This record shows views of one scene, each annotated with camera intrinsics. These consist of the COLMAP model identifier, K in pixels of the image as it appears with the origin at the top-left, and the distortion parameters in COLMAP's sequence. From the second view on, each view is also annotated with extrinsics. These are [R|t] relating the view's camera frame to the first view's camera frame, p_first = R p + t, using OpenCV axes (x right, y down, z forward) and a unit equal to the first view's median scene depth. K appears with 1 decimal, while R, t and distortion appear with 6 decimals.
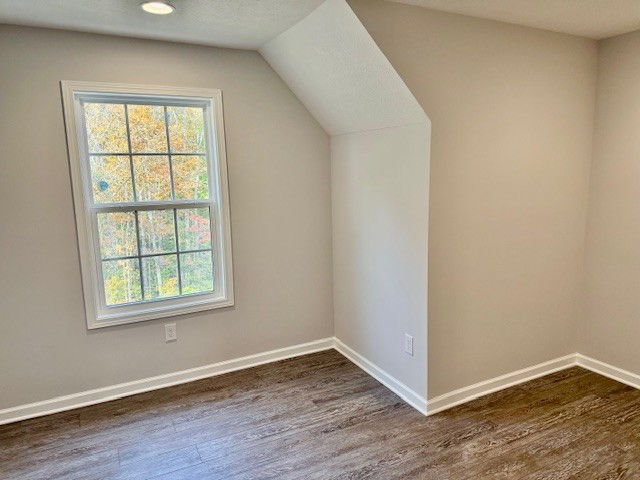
lens RADIAL K [[461.6, 0, 320.0], [0, 461.6, 240.0], [0, 0, 1]] dist [0.085748, -0.003020]
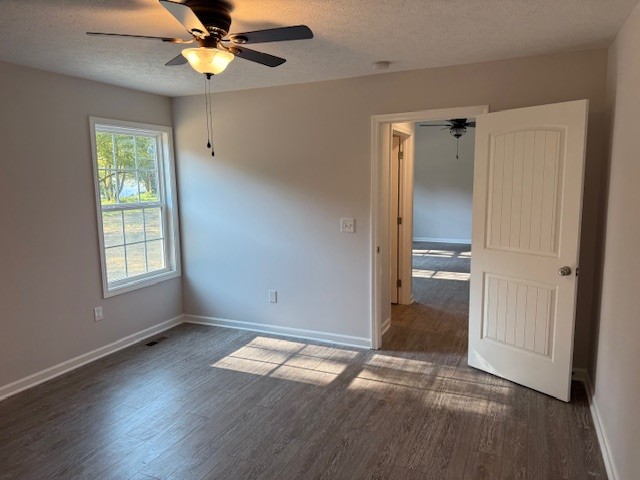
lens RADIAL K [[461.6, 0, 320.0], [0, 461.6, 240.0], [0, 0, 1]] dist [0.085748, -0.003020]
pose [[0.778895, -0.067845, 0.623474, -0.754565], [0.089822, 0.995950, -0.003836, 0.074533], [-0.620689, 0.058990, 0.781834, -0.403031]]
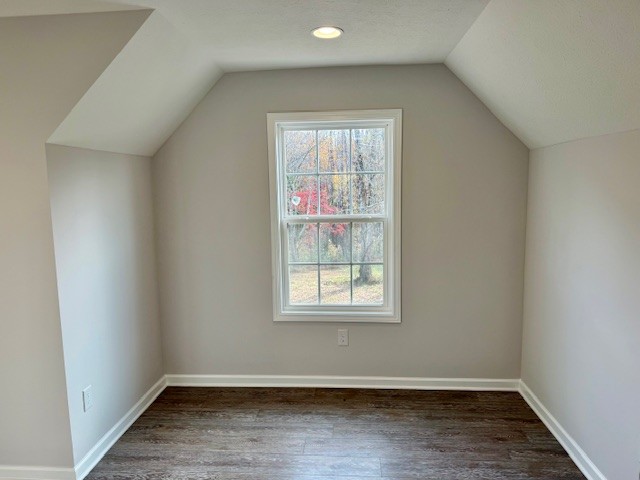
lens RADIAL K [[450.6, 0, 318.7], [0, 450.6, 226.7], [0, 0, 1]] dist [0.000739, -0.000102]
pose [[0.853133, 0.059430, -0.518298, 0.152568], [-0.088567, 0.995568, -0.031628, -0.016738], [0.514121, 0.072887, 0.854615, 0.076903]]
